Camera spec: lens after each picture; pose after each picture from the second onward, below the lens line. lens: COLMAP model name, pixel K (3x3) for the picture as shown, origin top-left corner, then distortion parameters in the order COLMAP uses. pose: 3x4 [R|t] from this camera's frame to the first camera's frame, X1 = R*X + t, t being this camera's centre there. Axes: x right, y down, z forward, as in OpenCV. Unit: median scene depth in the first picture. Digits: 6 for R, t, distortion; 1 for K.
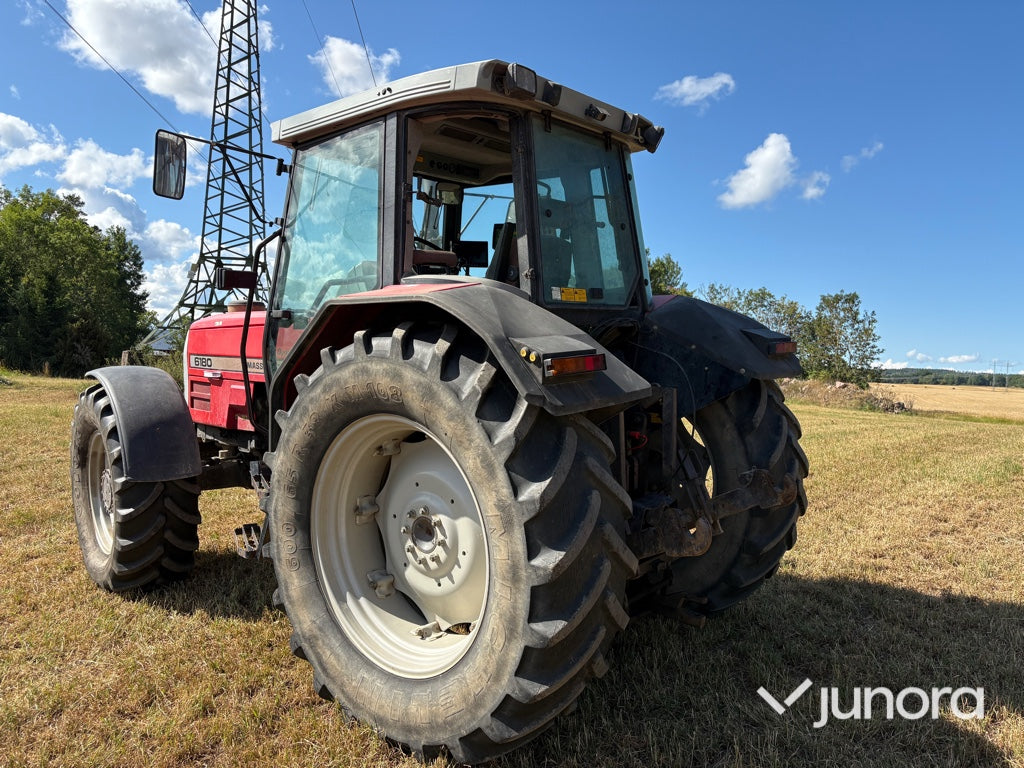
lens RADIAL K [[757.1, 0, 510.1], [0, 757.1, 383.2], [0, 0, 1]] dist [0.079926, -0.093540]
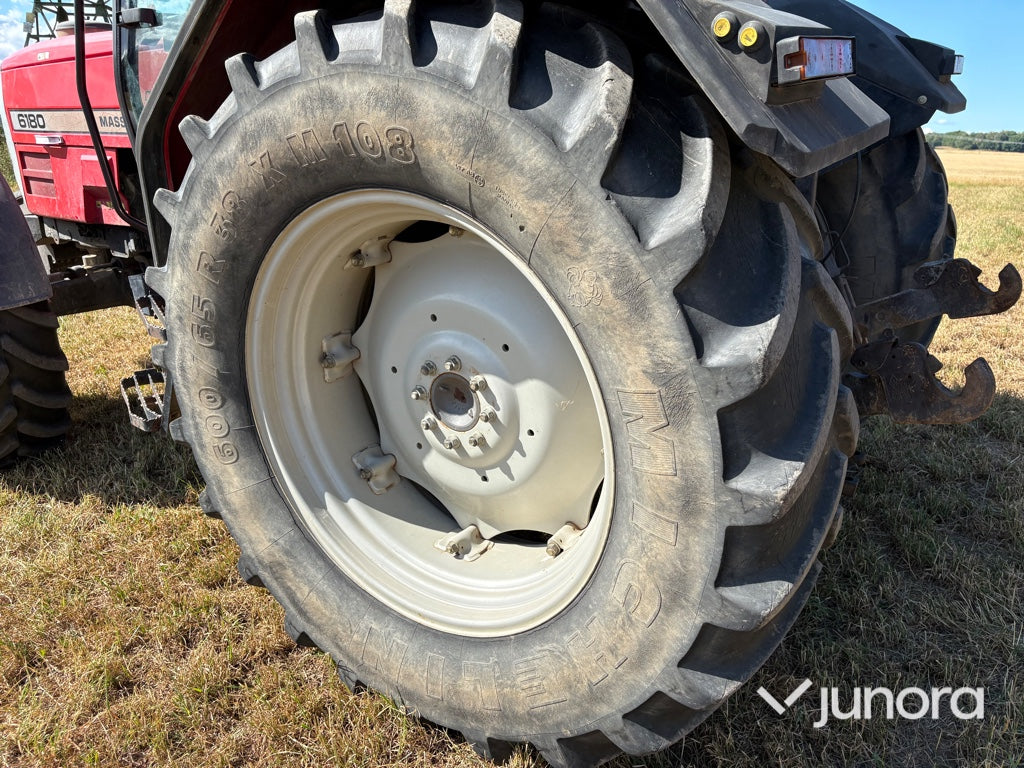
lens RADIAL K [[757.1, 0, 510.1], [0, 757.1, 383.2], [0, 0, 1]] dist [0.079926, -0.093540]
pose [[0.992771, -0.060147, 0.103870, -0.130401], [0.028472, 0.958694, 0.283009, 0.021820], [-0.116602, -0.278006, 0.953476, 0.445350]]
